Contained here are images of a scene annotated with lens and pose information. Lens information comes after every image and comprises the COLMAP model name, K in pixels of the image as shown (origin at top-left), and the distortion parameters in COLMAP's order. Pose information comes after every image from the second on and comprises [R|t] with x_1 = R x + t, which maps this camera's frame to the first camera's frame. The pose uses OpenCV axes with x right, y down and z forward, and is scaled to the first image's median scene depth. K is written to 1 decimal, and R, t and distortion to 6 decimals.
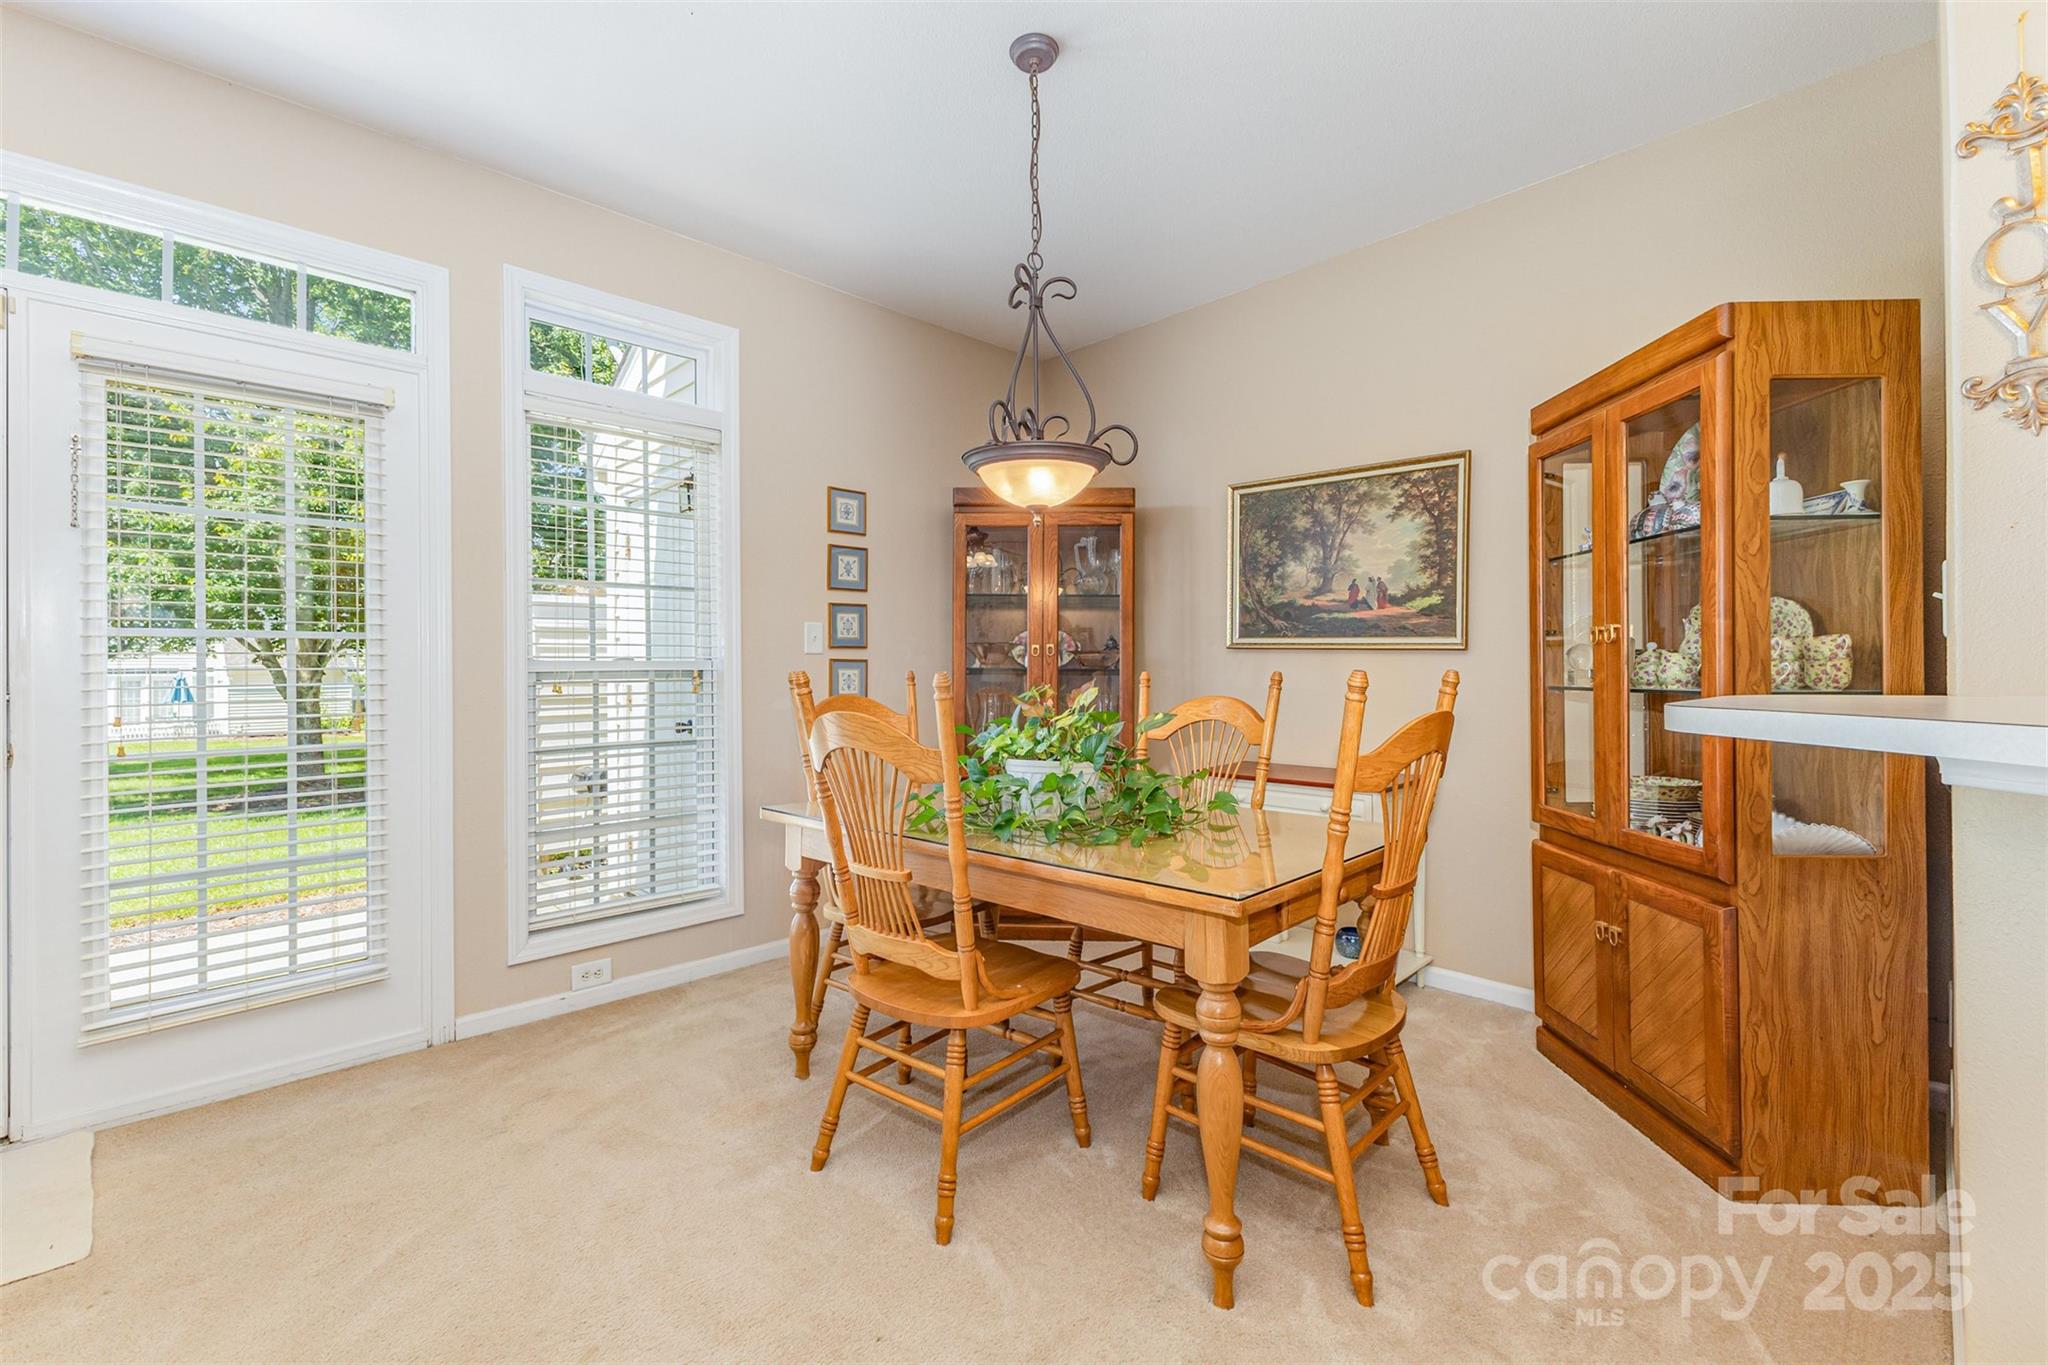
lens RADIAL K [[879.3, 0, 1012.9], [0, 879.3, 677.2], [0, 0, 1]] dist [0.015418, 0.000168]
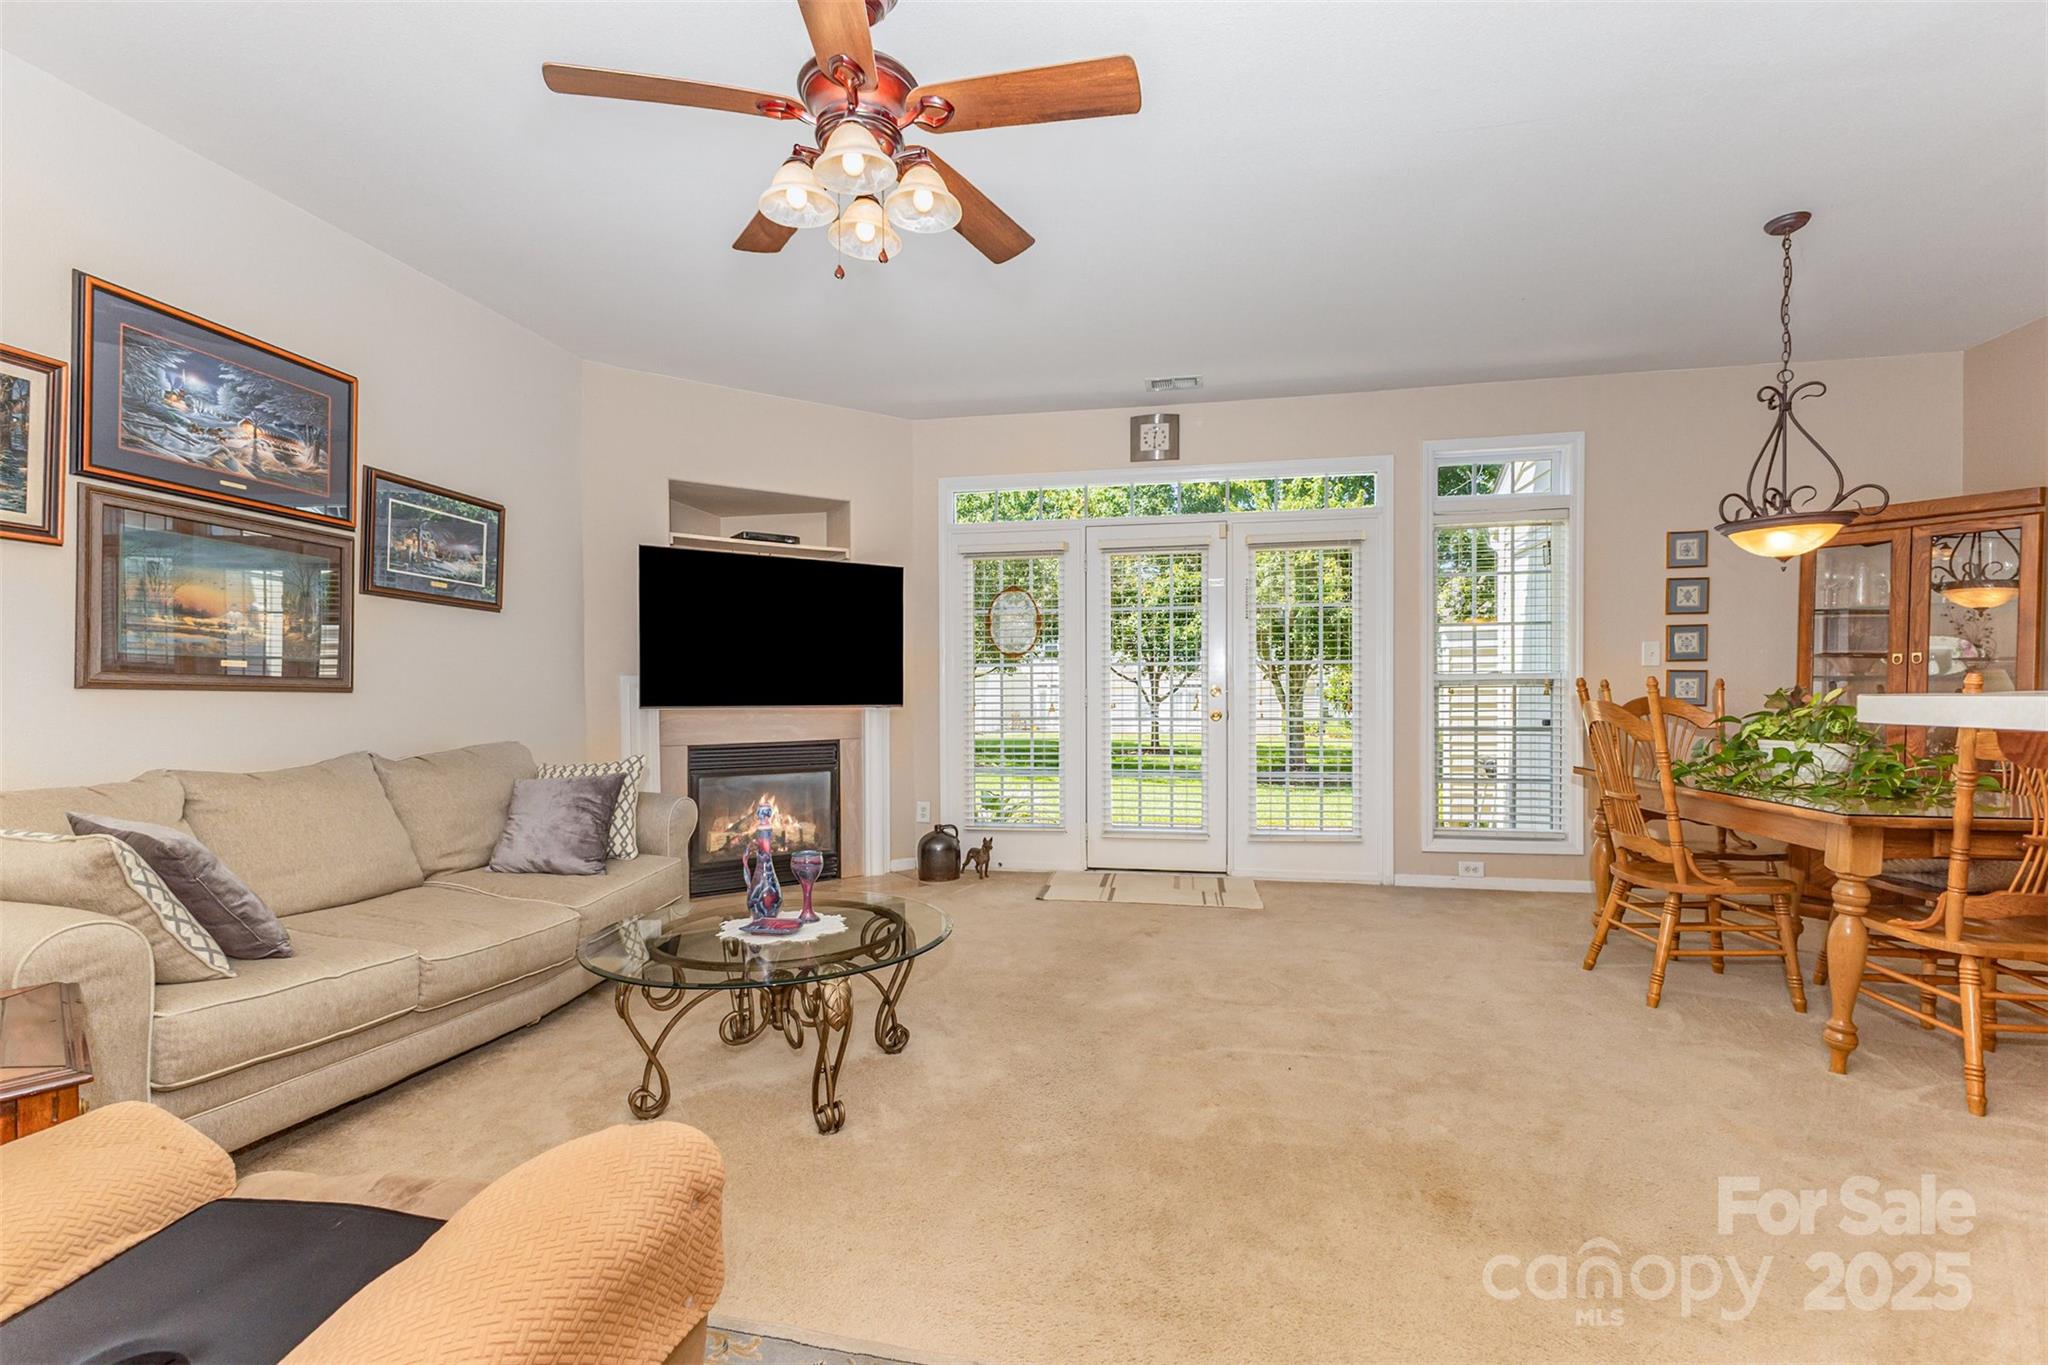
lens RADIAL K [[879.3, 0, 1031.1], [0, 879.3, 683.6], [0, 0, 1]] dist [0.015418, 0.000168]
pose [[0.574525, -0.001645, -0.818485, 0.282553], [-0.007665, 0.999943, -0.007390, 0.013697], [0.818451, 0.010519, 0.574480, -0.434239]]
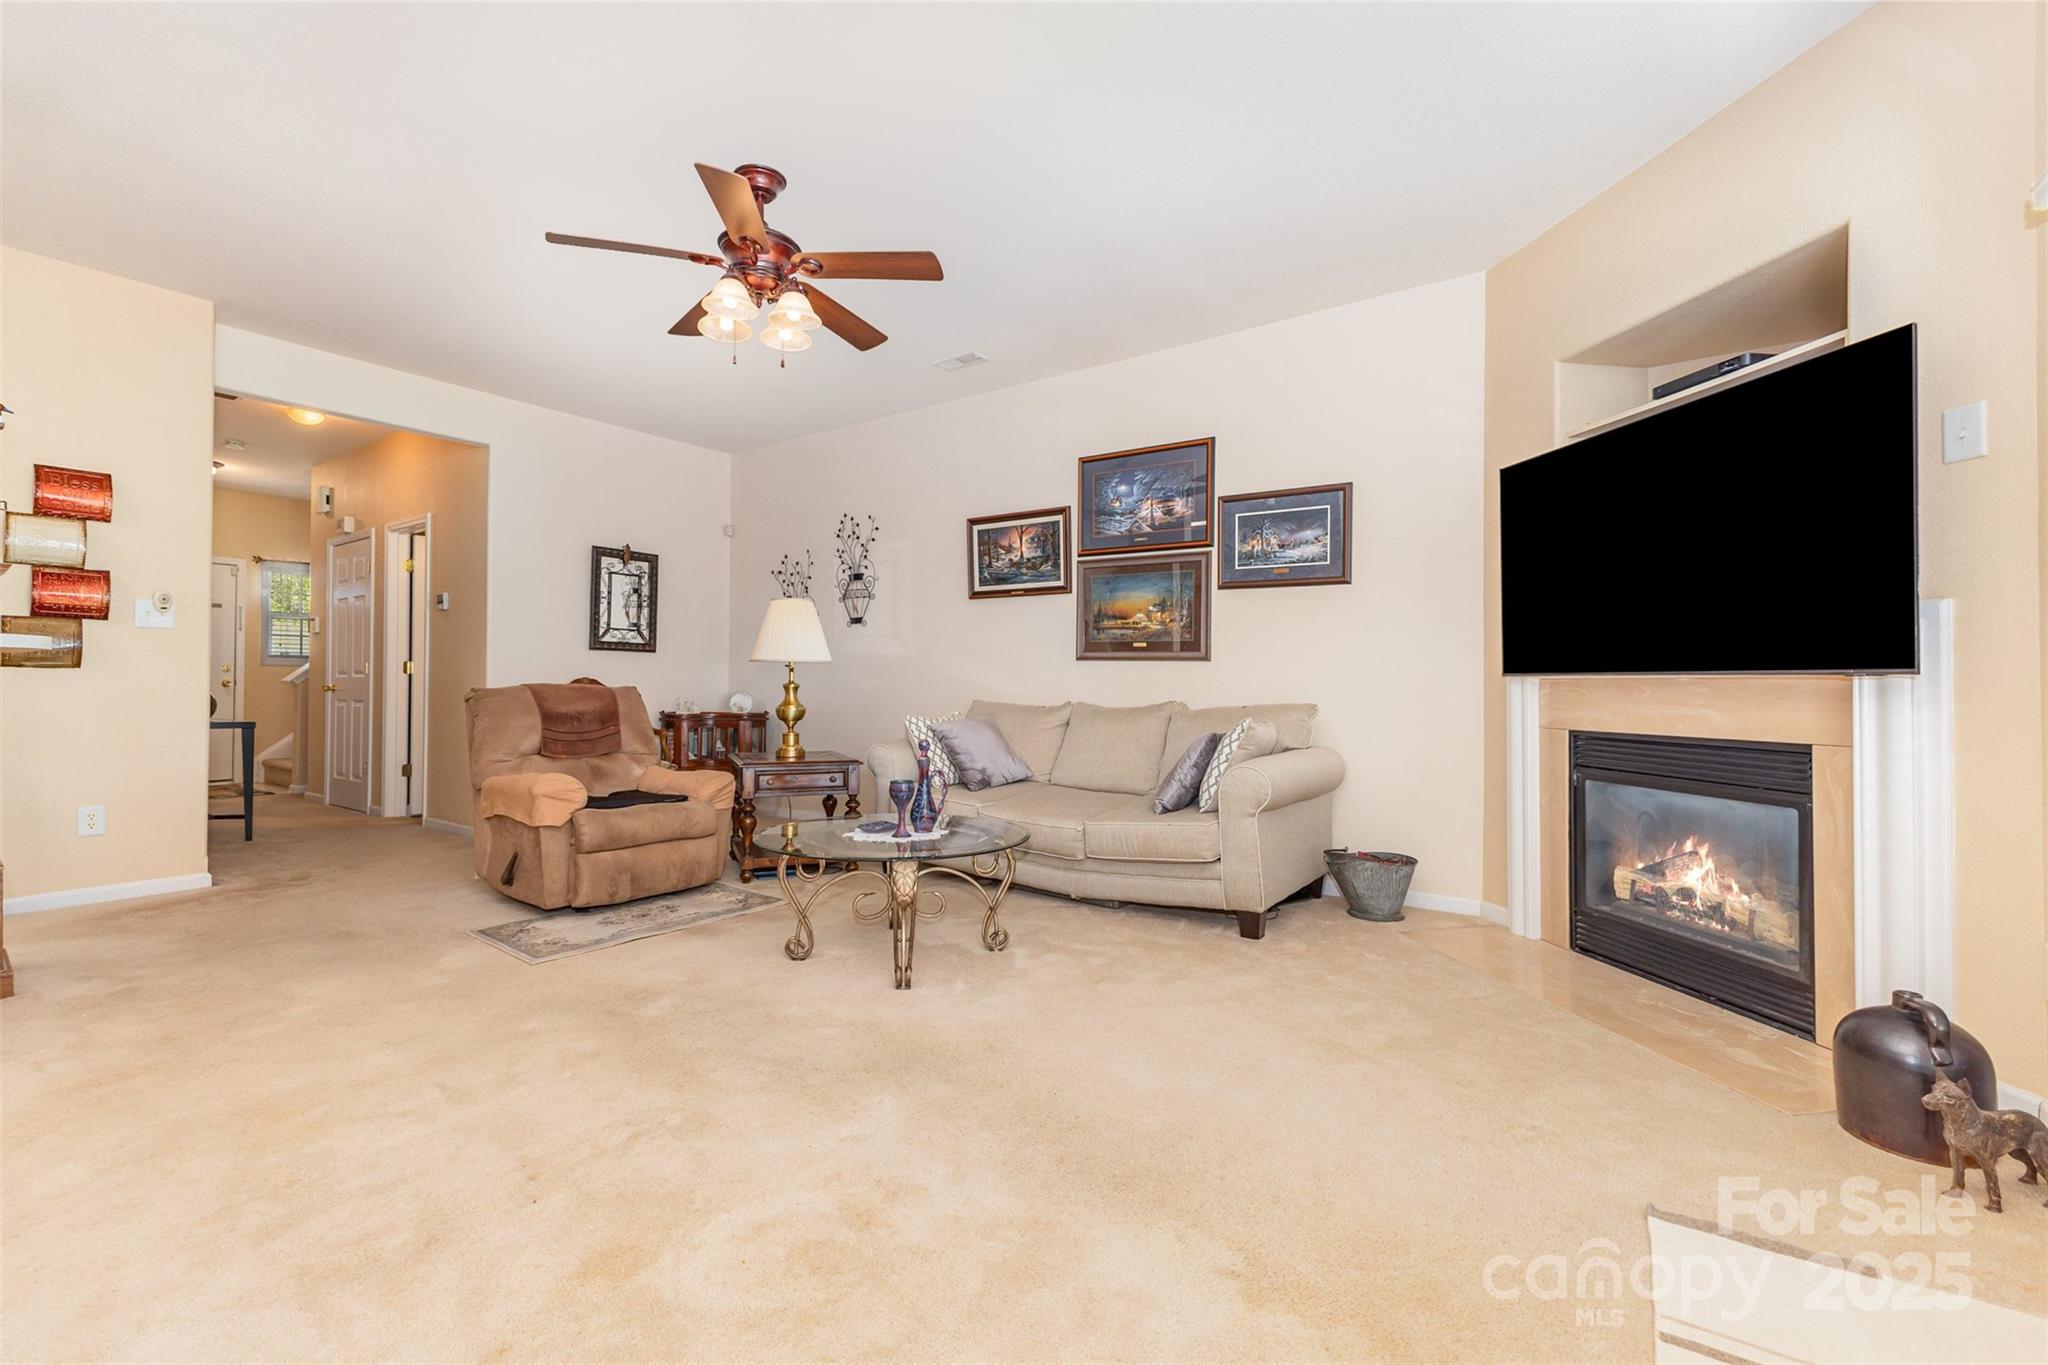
lens RADIAL K [[879.3, 0, 1017.6], [0, 879.3, 677.7], [0, 0, 1]] dist [0.015418, 0.000168]
pose [[-0.983899, -0.001012, -0.178721, -0.279986], [-0.001100, 0.999999, 0.000394, 0.041726], [0.178720, 0.000584, -0.983900, 0.581111]]
